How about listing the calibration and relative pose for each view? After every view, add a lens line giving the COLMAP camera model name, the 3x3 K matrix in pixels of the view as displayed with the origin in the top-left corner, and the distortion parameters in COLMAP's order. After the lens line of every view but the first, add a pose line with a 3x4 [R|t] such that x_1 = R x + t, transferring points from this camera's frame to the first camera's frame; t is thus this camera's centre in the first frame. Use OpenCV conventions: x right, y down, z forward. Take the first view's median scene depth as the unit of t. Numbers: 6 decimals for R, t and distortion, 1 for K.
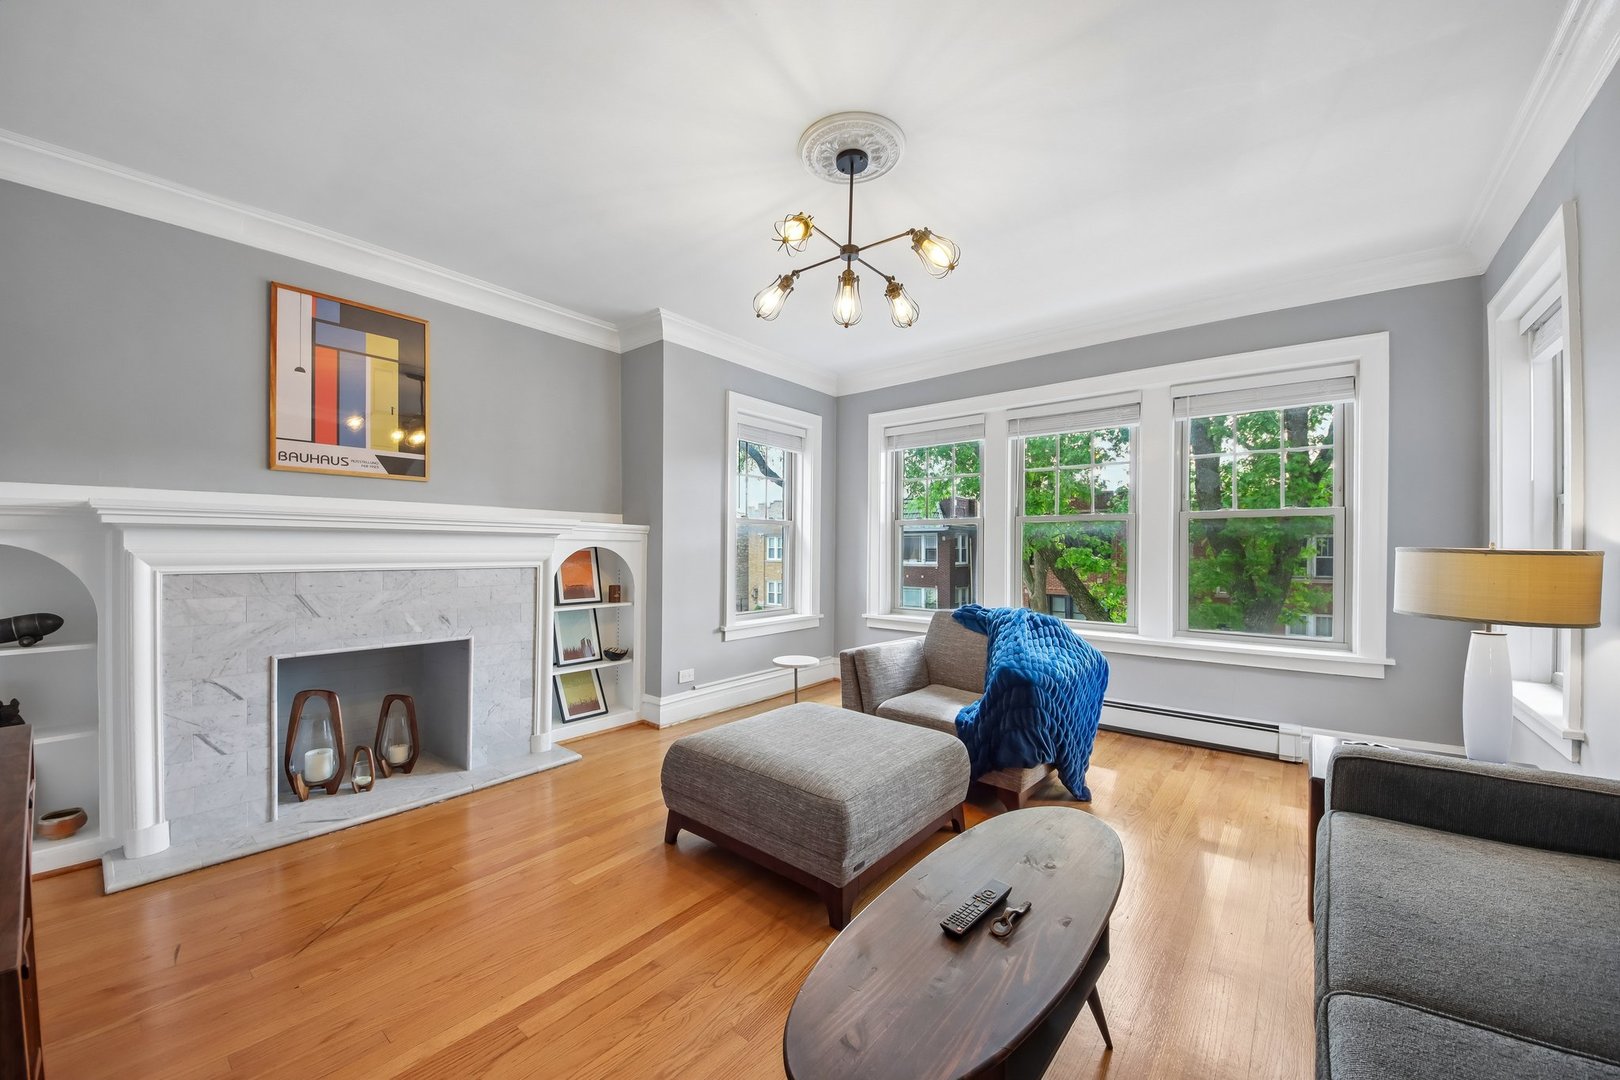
lens RADIAL K [[597.1, 0, 805.8], [0, 597.1, 551.0], [0, 0, 1]] dist [0.000873, -0.000117]
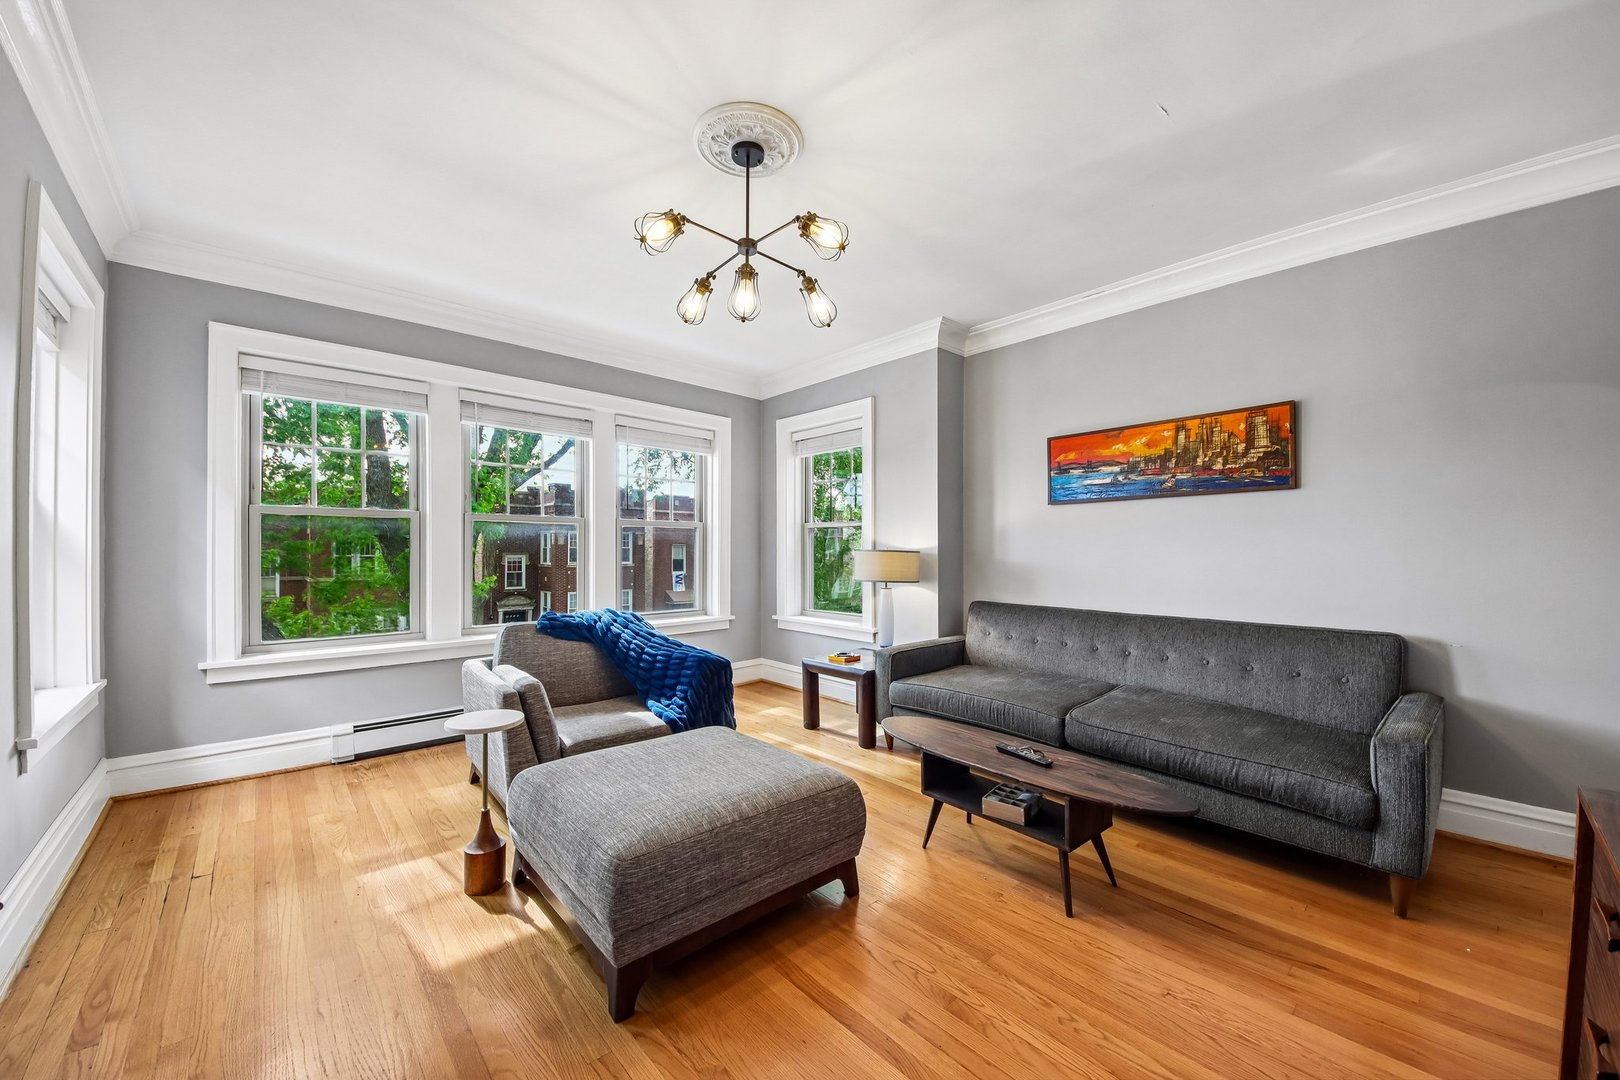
lens RADIAL K [[597.1, 0, 805.8], [0, 597.1, 551.0], [0, 0, 1]] dist [0.000873, -0.000117]
pose [[0.172793, -0.005786, 0.984941, -0.622043], [0.003378, 0.999980, 0.005282, -0.007212], [-0.984952, 0.002415, 0.172809, 0.531751]]
